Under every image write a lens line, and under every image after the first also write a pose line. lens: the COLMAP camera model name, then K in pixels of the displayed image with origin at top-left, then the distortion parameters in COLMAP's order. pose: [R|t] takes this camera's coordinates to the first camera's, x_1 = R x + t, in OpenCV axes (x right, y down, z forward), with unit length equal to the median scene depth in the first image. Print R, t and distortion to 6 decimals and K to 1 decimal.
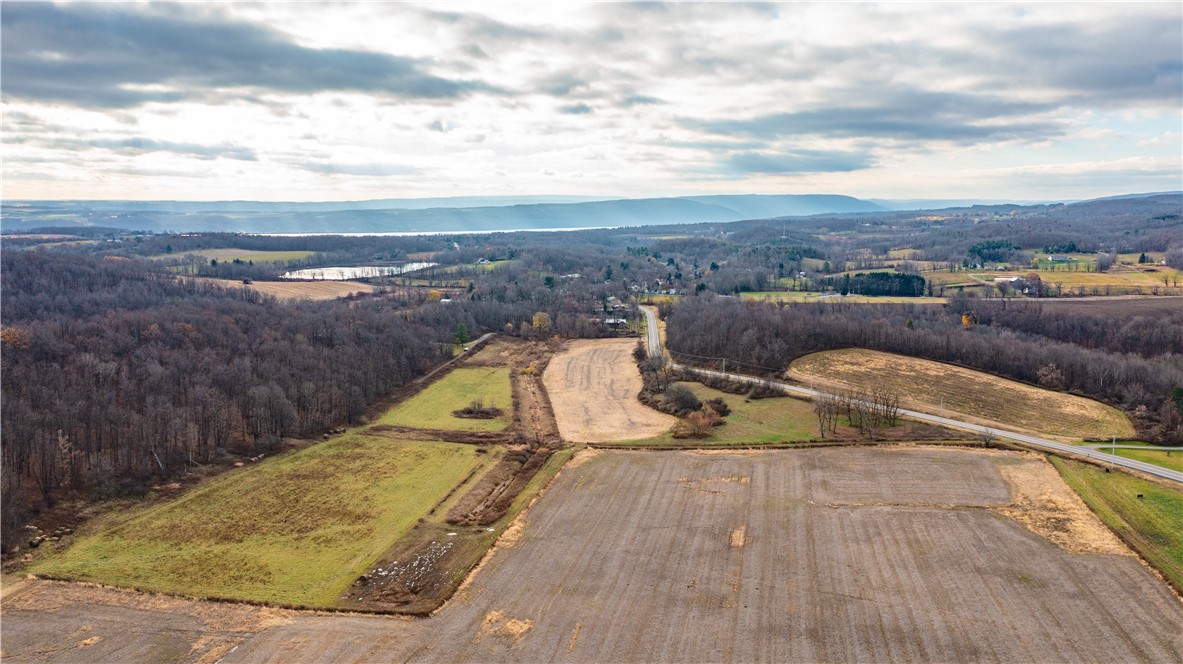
lens RADIAL K [[953.8, 0, 591.1], [0, 953.8, 337.0], [0, 0, 1]] dist [-0.014493, 0.070609]
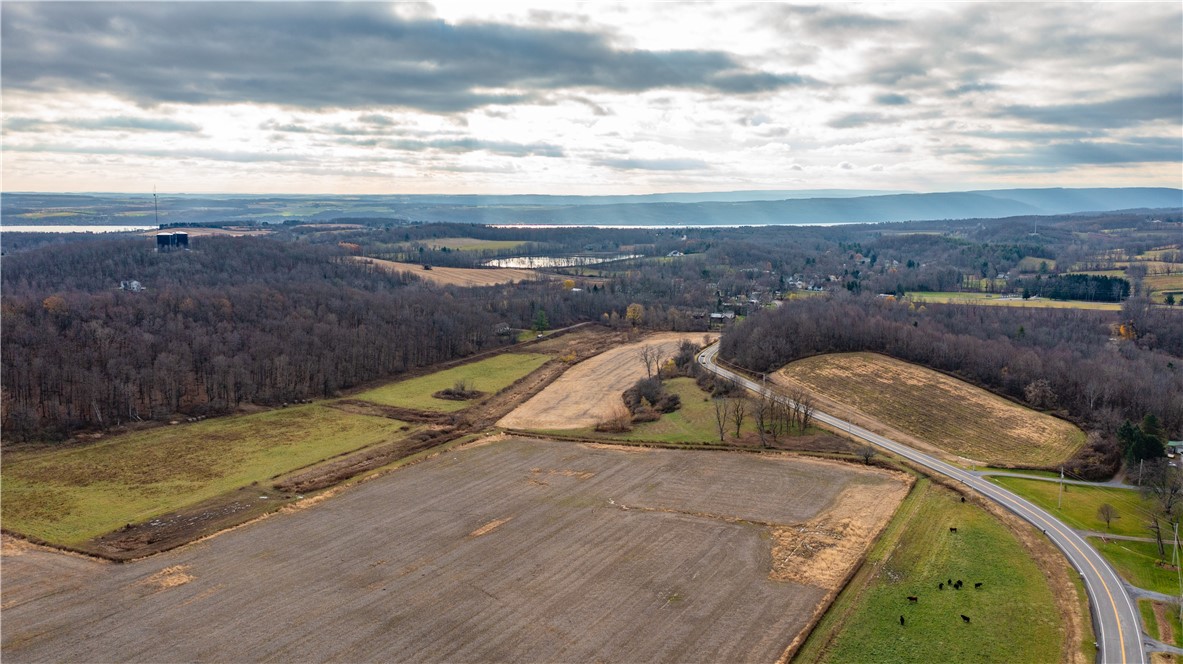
lens RADIAL K [[946.3, 0, 585.1], [0, 946.3, 331.0], [0, 0, 1]] dist [-0.012608, 0.077407]
pose [[0.953683, 0.043616, -0.297634, 0.370471], [-0.043369, 0.999031, 0.007437, -0.004274], [0.297670, 0.005816, 0.954651, 0.059015]]
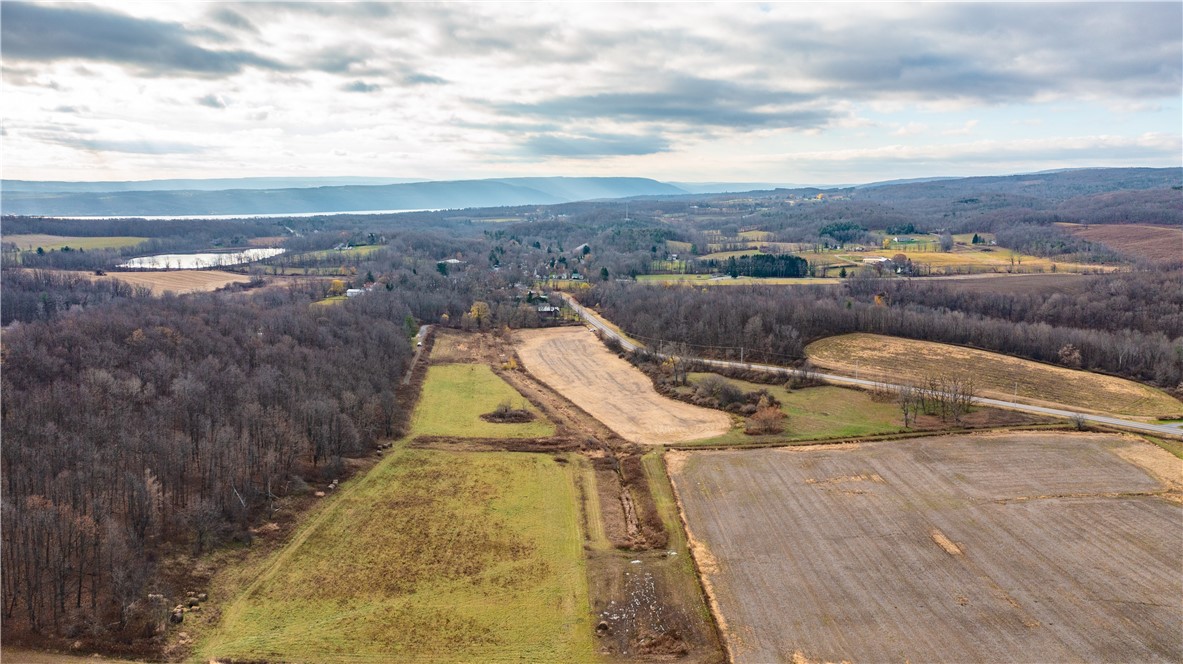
lens RADIAL K [[951.5, 0, 591.0], [0, 951.5, 334.1], [0, 0, 1]] dist [-0.015770, 0.066433]
pose [[0.978591, -0.028553, 0.203823, -0.260680], [0.025287, 0.999507, 0.018611, -0.016499], [-0.204254, -0.013059, 0.978831, 0.103727]]
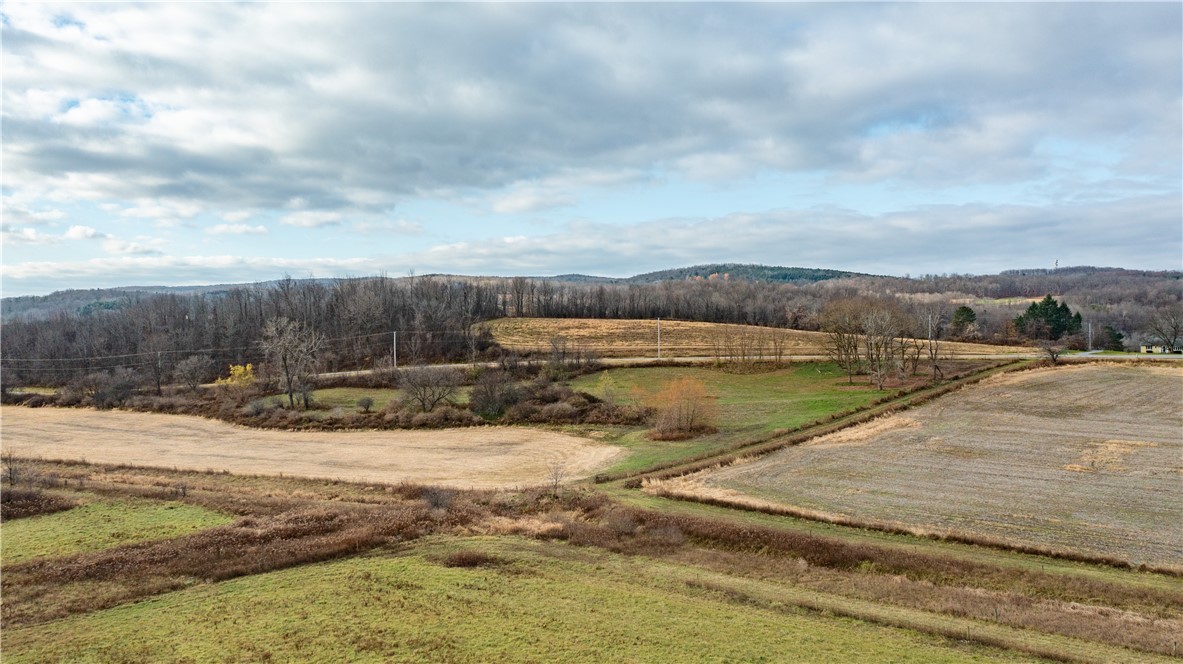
lens RADIAL K [[944.3, 0, 592.2], [0, 944.3, 338.1], [0, 0, 1]] dist [-0.016365, 0.066977]
pose [[0.514921, -0.024640, 0.856884, -0.294234], [0.119089, 0.991950, -0.043040, 0.075159], [-0.848925, 0.124208, 0.513710, 0.819394]]
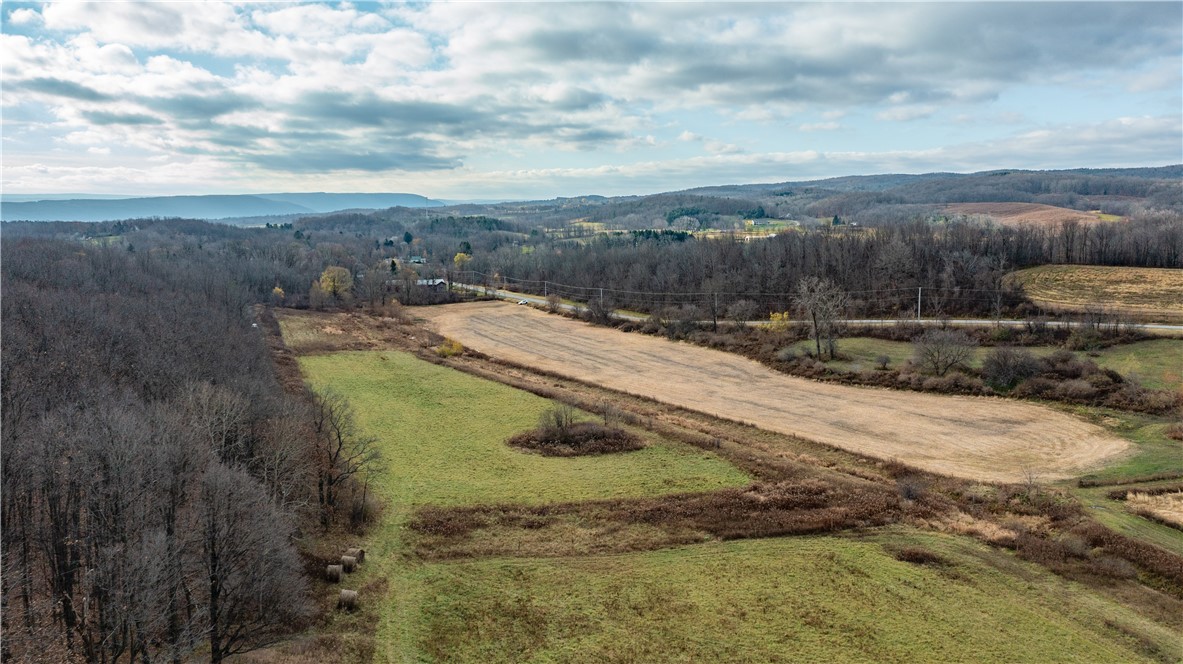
lens RADIAL K [[951.5, 0, 591.0], [0, 951.5, 334.1], [0, 0, 1]] dist [-0.015770, 0.066433]
pose [[0.898982, -0.062030, 0.433571, -0.319654], [0.064636, 0.997871, 0.008743, 0.040410], [-0.433190, 0.020164, 0.901077, 0.755587]]
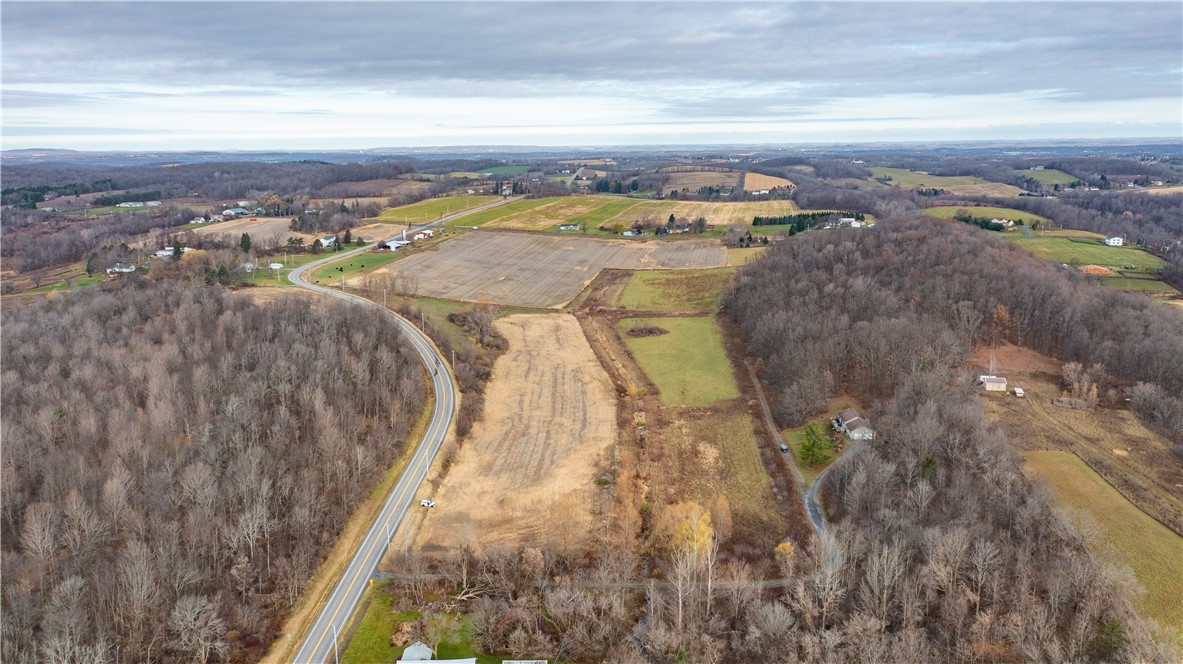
lens RADIAL K [[953.8, 0, 591.1], [0, 953.8, 337.0], [0, 0, 1]] dist [-0.014493, 0.070609]
pose [[-0.999648, 0.016572, -0.020731, -0.025997], [0.008566, 0.940758, 0.338972, -0.367779], [0.025120, 0.338675, -0.940568, 2.454113]]
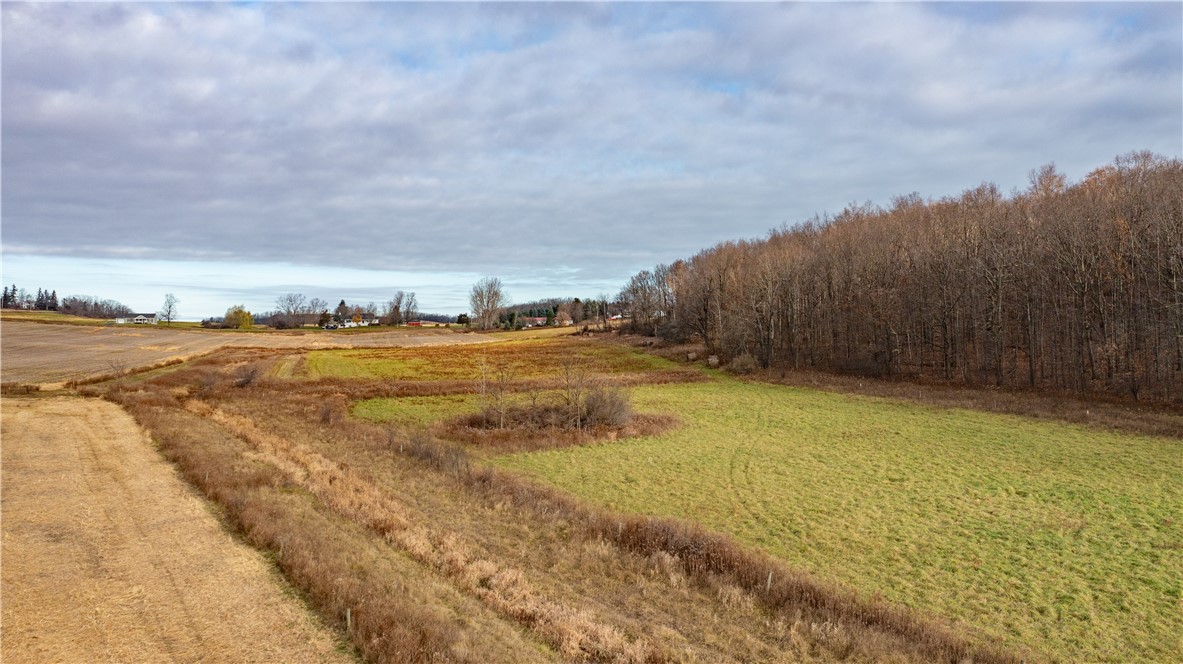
lens RADIAL K [[953.8, 0, 591.1], [0, 953.8, 337.0], [0, 0, 1]] dist [-0.014493, 0.070609]
pose [[-0.907626, 0.008066, -0.419702, -0.042196], [-0.051965, 0.989966, 0.131403, 0.038505], [0.416551, 0.141075, -0.898100, 1.374609]]
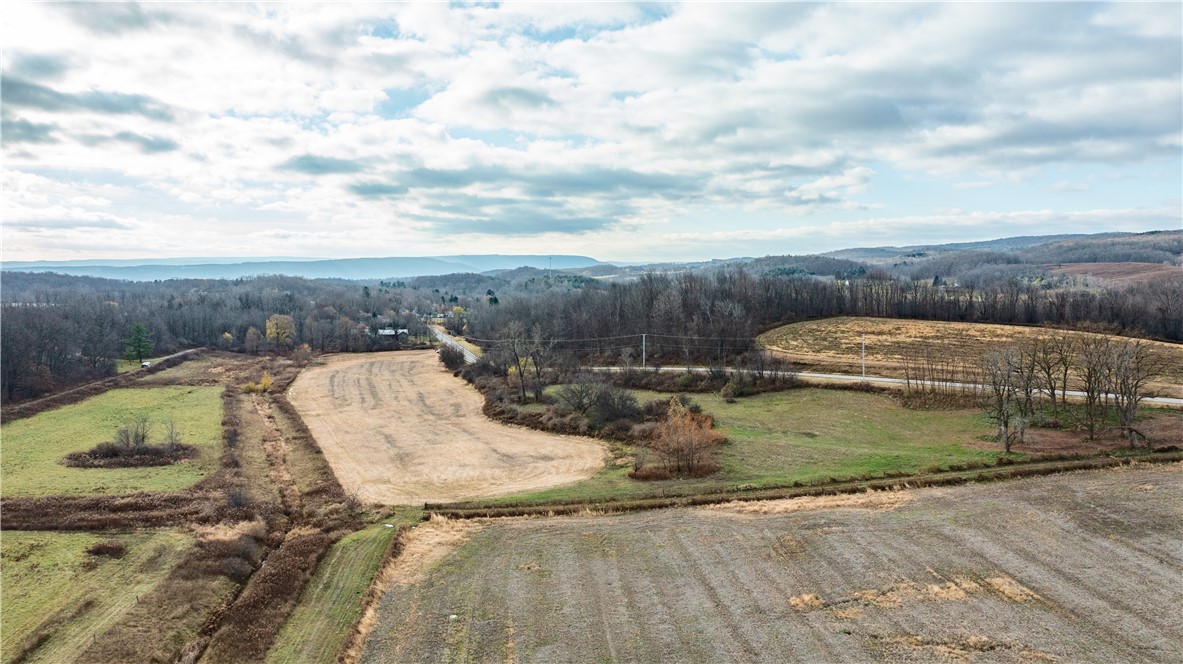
lens RADIAL K [[953.8, 0, 591.1], [0, 953.8, 337.0], [0, 0, 1]] dist [-0.014493, 0.070609]
pose [[0.963754, -0.019057, 0.266109, -0.039612], [0.036820, 0.997402, -0.061923, 0.070588], [-0.264238, 0.069476, 0.961952, 0.617033]]
